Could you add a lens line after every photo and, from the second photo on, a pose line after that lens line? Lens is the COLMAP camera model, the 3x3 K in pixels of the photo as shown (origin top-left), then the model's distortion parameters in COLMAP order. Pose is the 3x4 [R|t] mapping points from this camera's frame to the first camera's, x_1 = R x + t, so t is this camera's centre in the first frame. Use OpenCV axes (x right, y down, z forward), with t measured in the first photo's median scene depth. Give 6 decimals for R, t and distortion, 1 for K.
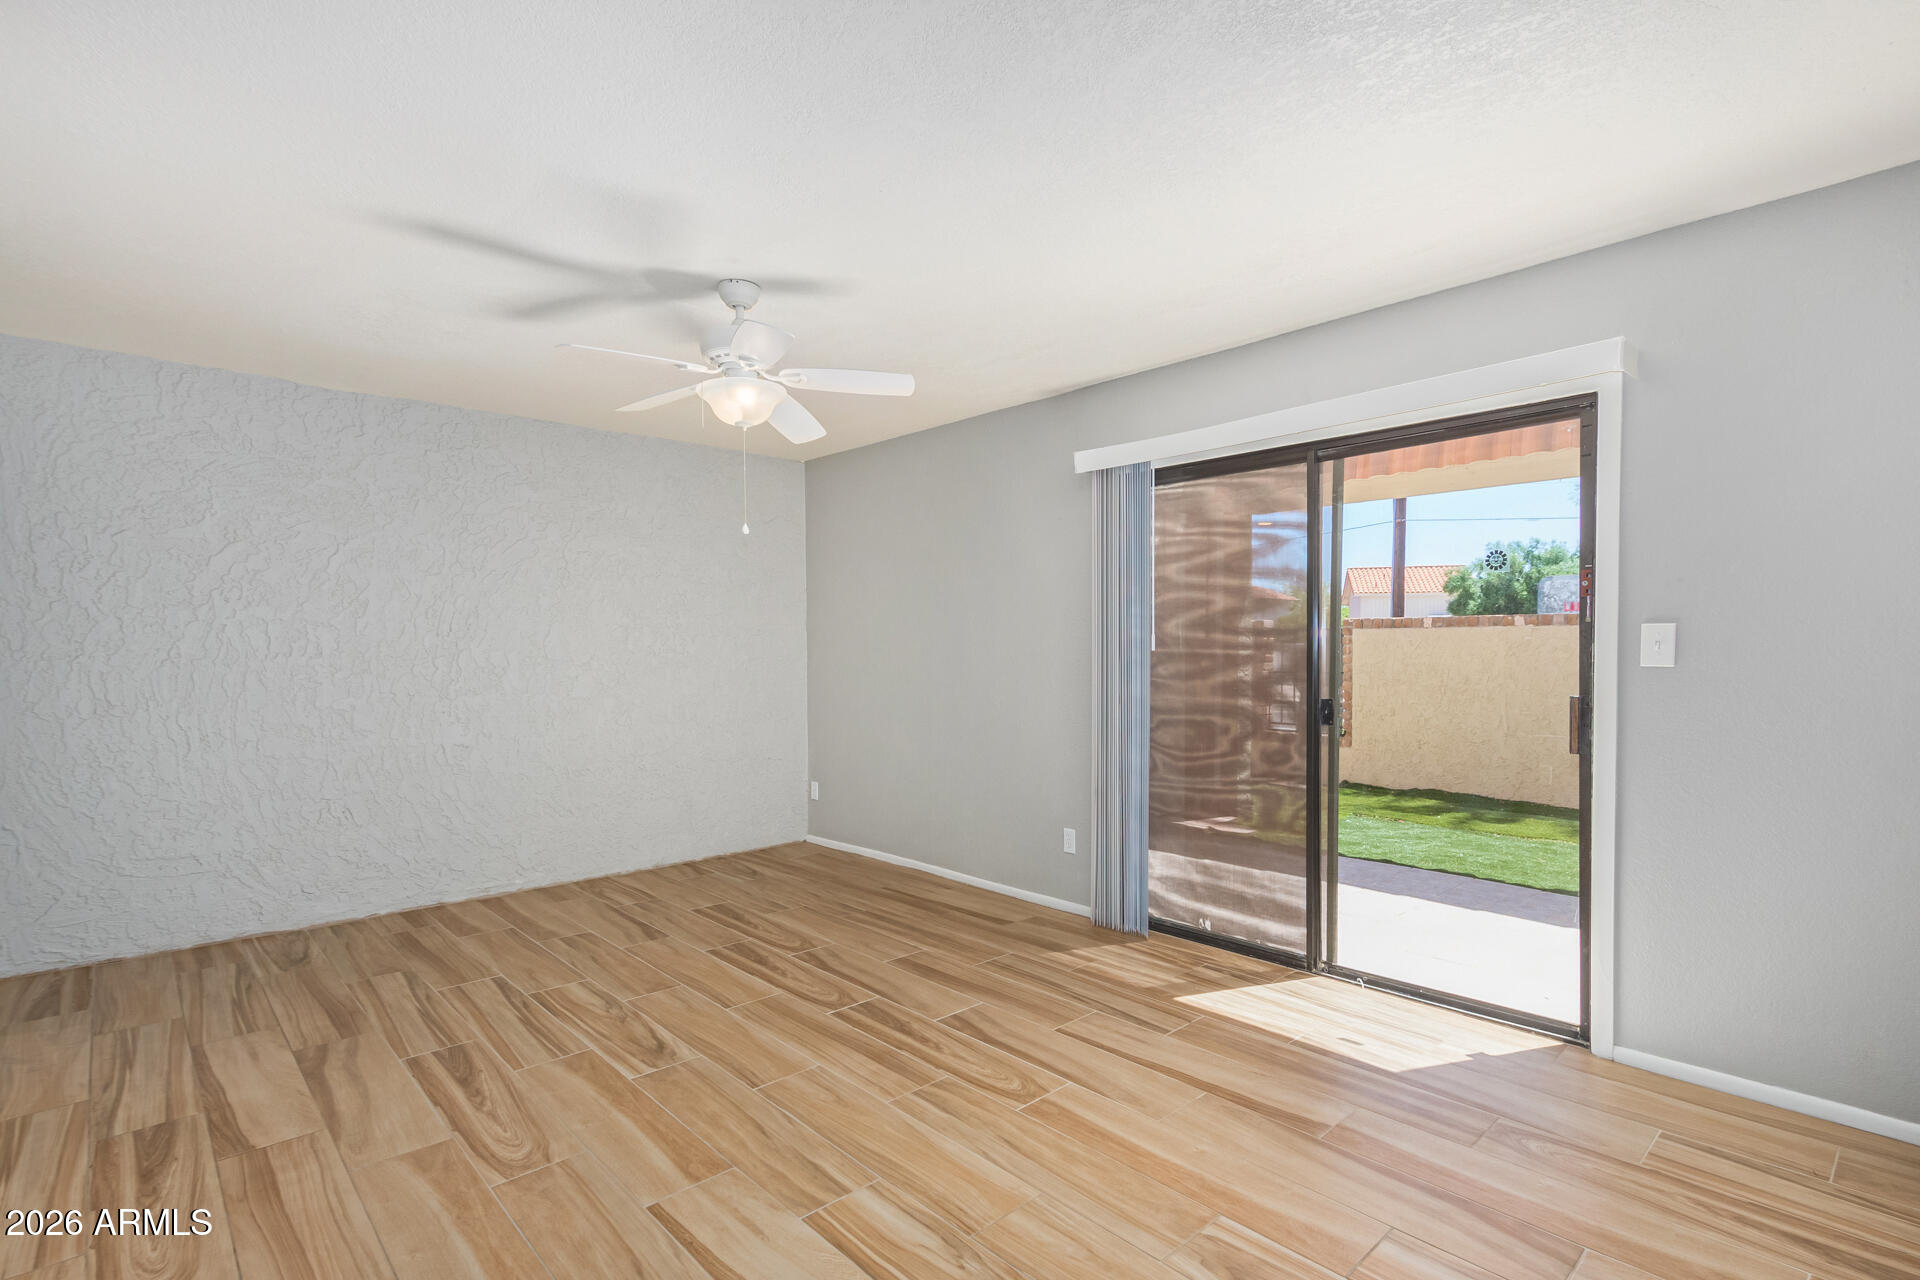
lens RADIAL K [[894.1, 0, 964.2], [0, 894.1, 652.5], [0, 0, 1]] dist [0.004996, -0.001518]
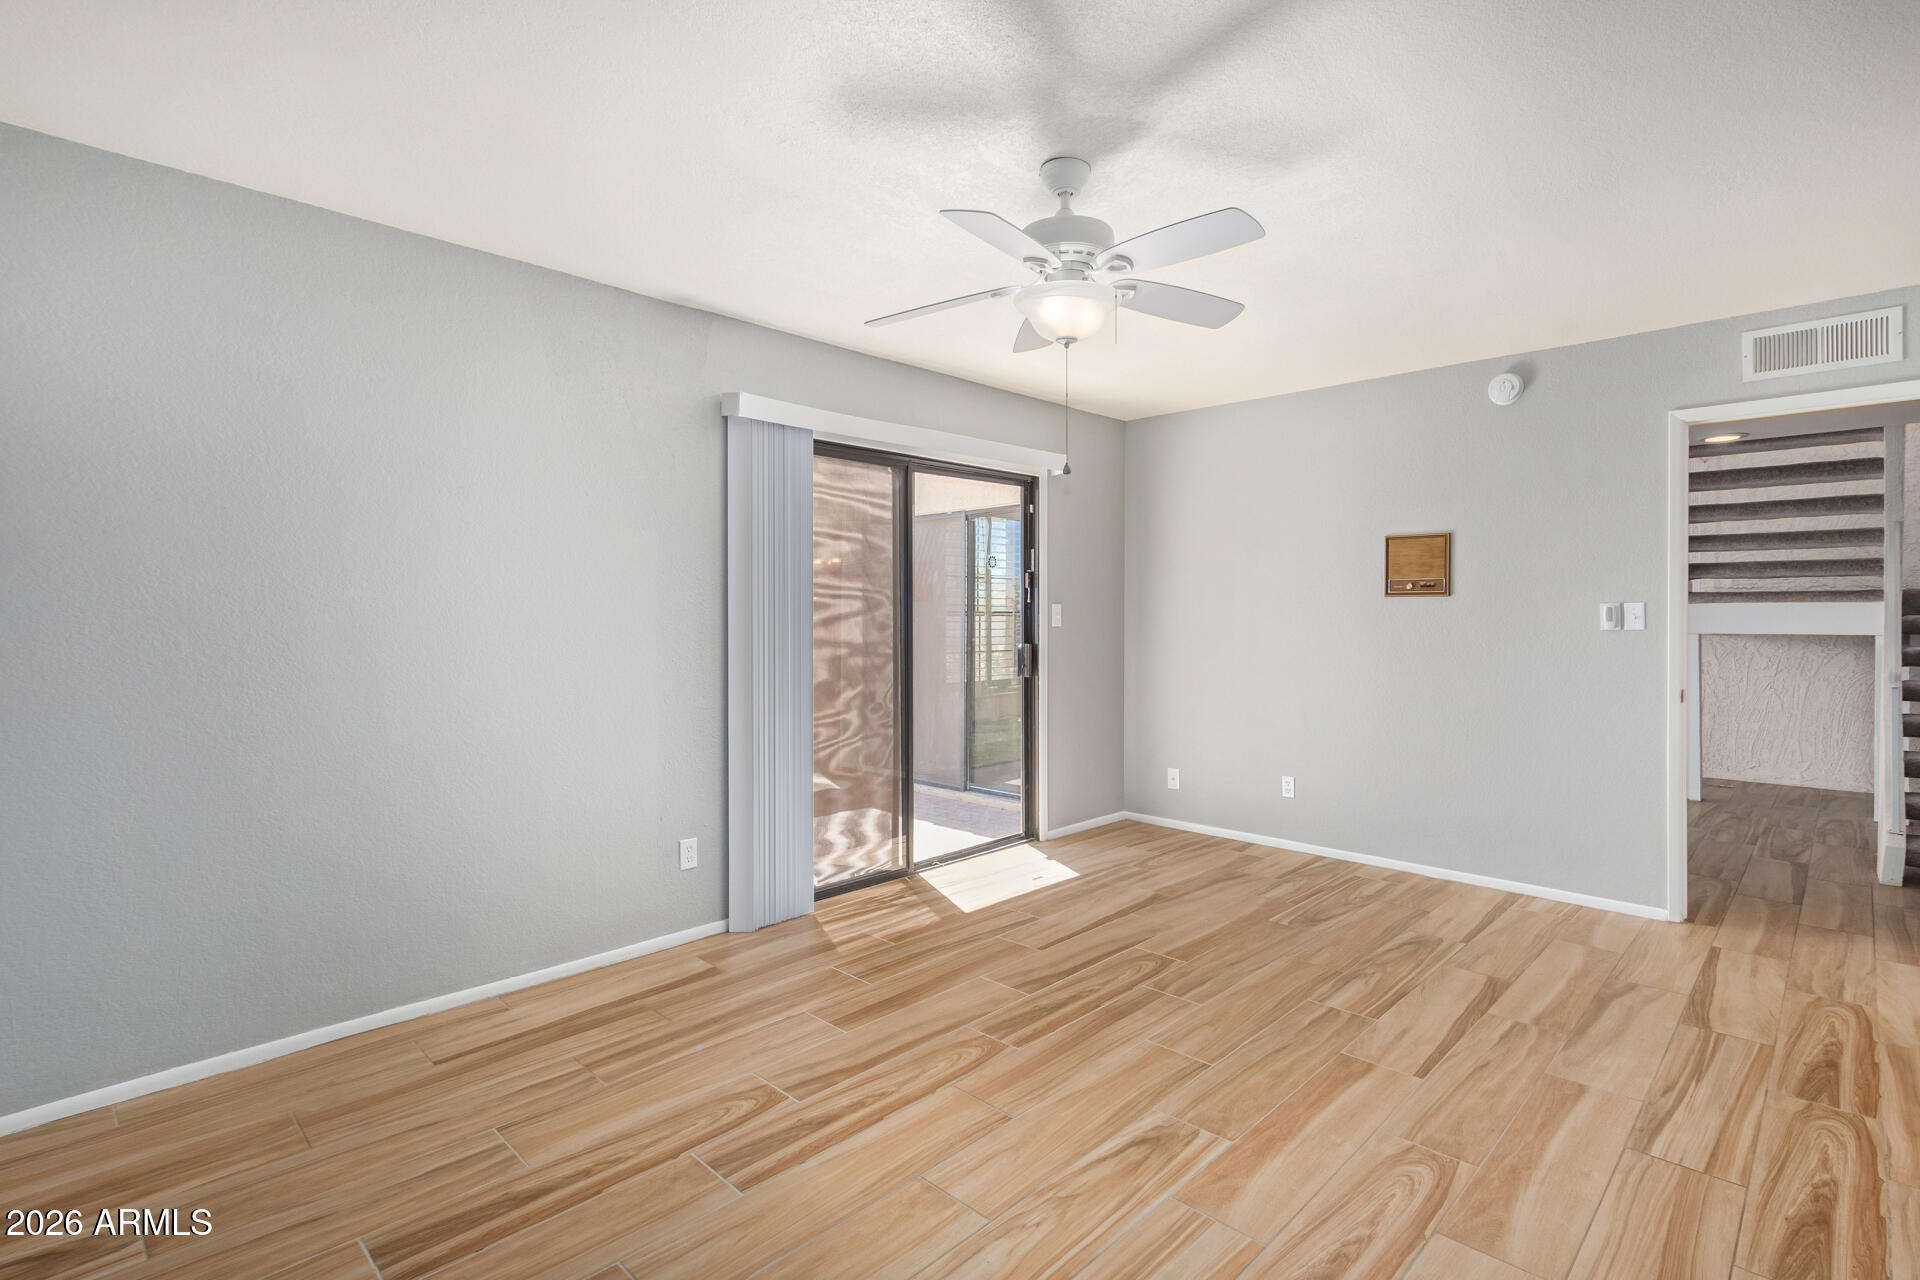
lens RADIAL K [[894.1, 0, 1012.4], [0, 894.1, 601.2], [0, 0, 1]] dist [0.004996, -0.001518]
pose [[-0.049142, 0.016096, 0.998662, -1.038863], [0.008444, 0.999841, -0.015699, -0.006394], [-0.998756, 0.007661, -0.049270, 1.081469]]
